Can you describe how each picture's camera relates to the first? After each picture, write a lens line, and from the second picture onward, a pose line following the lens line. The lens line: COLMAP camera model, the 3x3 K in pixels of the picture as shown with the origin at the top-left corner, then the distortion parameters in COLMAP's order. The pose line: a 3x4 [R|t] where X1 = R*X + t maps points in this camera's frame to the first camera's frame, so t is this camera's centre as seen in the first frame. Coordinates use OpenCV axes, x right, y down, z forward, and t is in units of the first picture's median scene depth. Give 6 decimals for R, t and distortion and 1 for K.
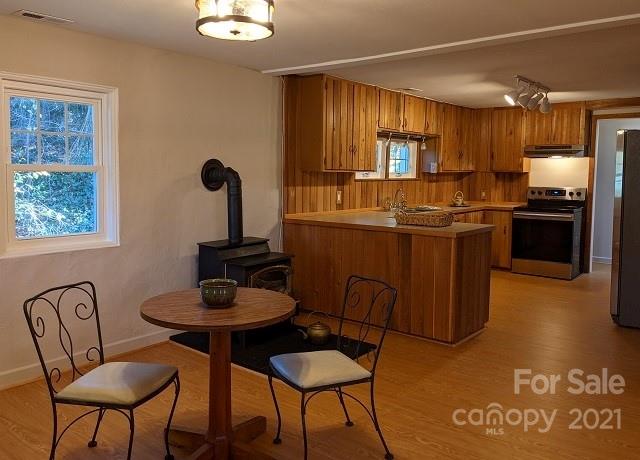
lens RADIAL K [[516.4, 0, 319.4], [0, 516.4, 204.7], [0, 0, 1]] dist [0.003333, -0.001019]
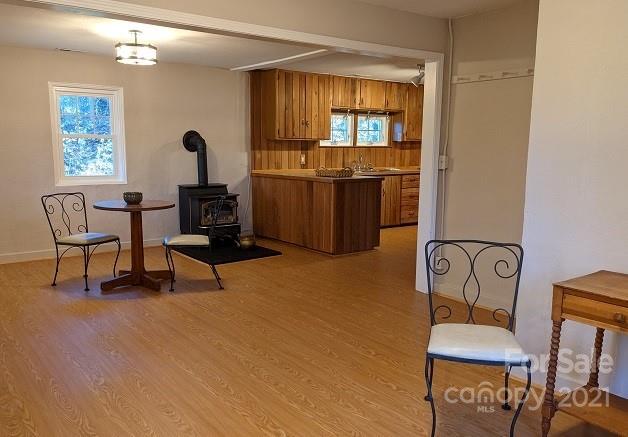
lens RADIAL K [[523.9, 0, 314.0], [0, 523.9, 218.5], [0, 0, 1]] dist [0.036252, -0.000796]
pose [[0.968486, 0.027979, -0.247492, 0.447474], [-0.010690, 0.997424, 0.070930, 0.046553], [0.248839, -0.066049, 0.966290, -0.355524]]
